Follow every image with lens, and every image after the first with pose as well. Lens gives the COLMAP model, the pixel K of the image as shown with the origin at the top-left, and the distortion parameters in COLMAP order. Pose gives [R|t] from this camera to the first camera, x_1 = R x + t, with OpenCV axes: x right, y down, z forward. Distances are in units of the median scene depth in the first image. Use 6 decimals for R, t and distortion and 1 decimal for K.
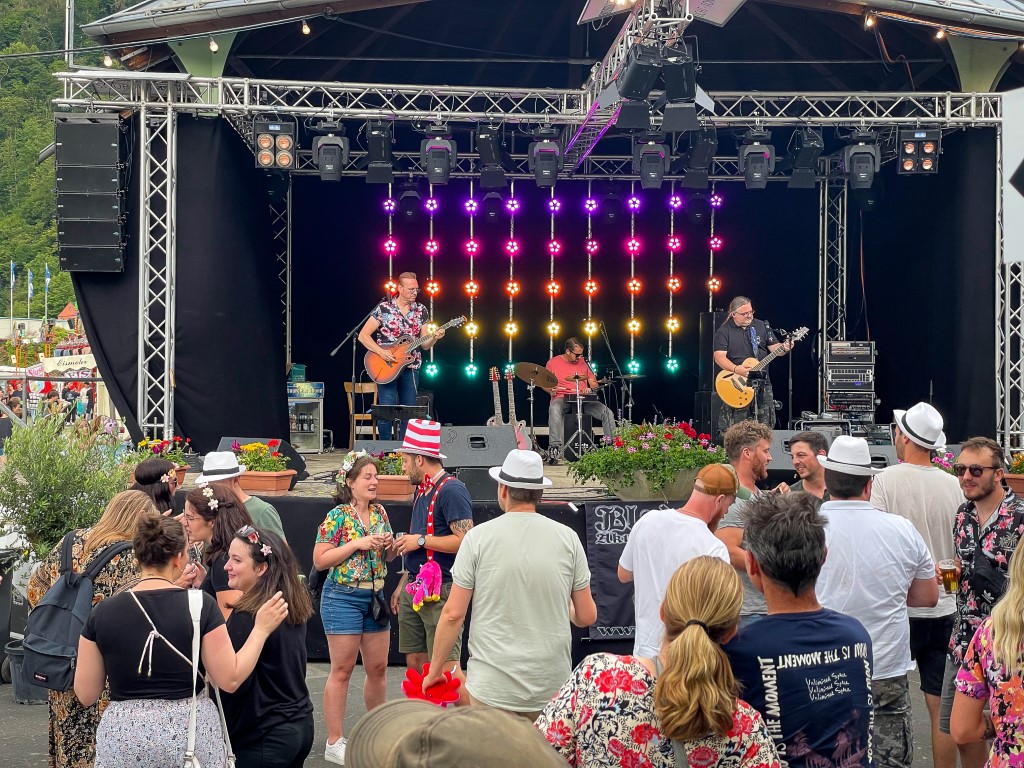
lens RADIAL K [[1565.1, 0, 513.8], [0, 1565.1, 384.0], [0, 0, 1]] dist [0.030018, 0.000000]
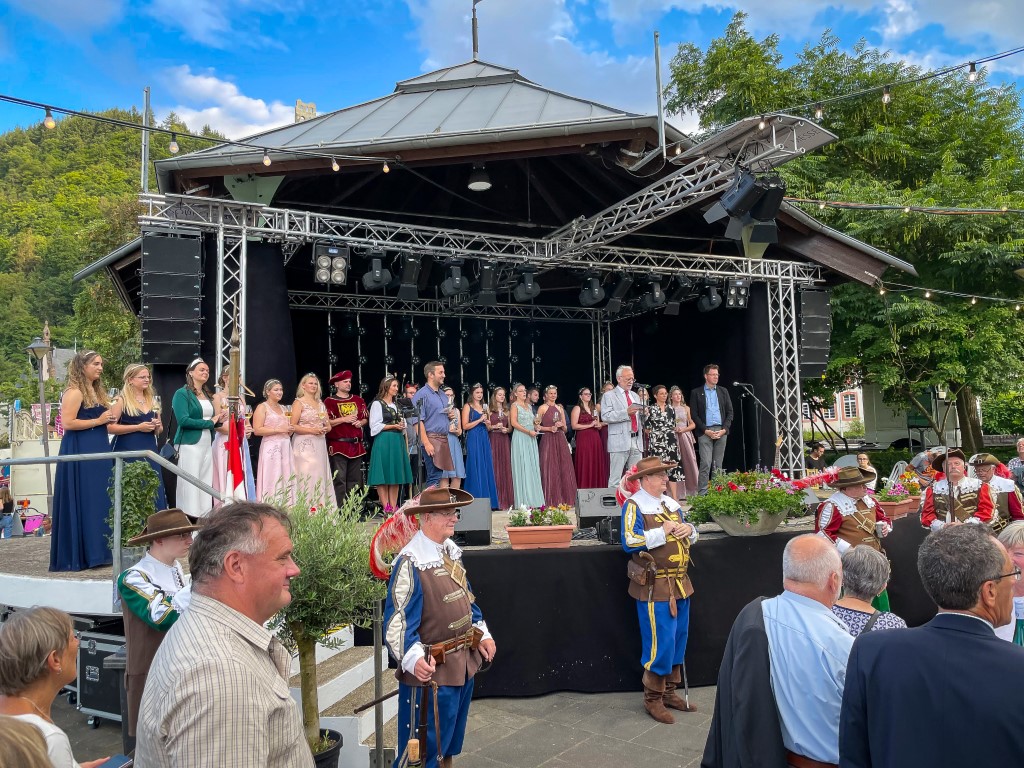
lens RADIAL K [[787.7, 0, 510.6], [0, 787.7, 387.9], [0, 0, 1]] dist [0.008391, -0.014075]
pose [[0.929020, -0.003055, 0.370017, -0.255278], [0.035645, 0.996054, -0.081273, 0.002639], [-0.368308, 0.088693, 0.925463, 0.371697]]
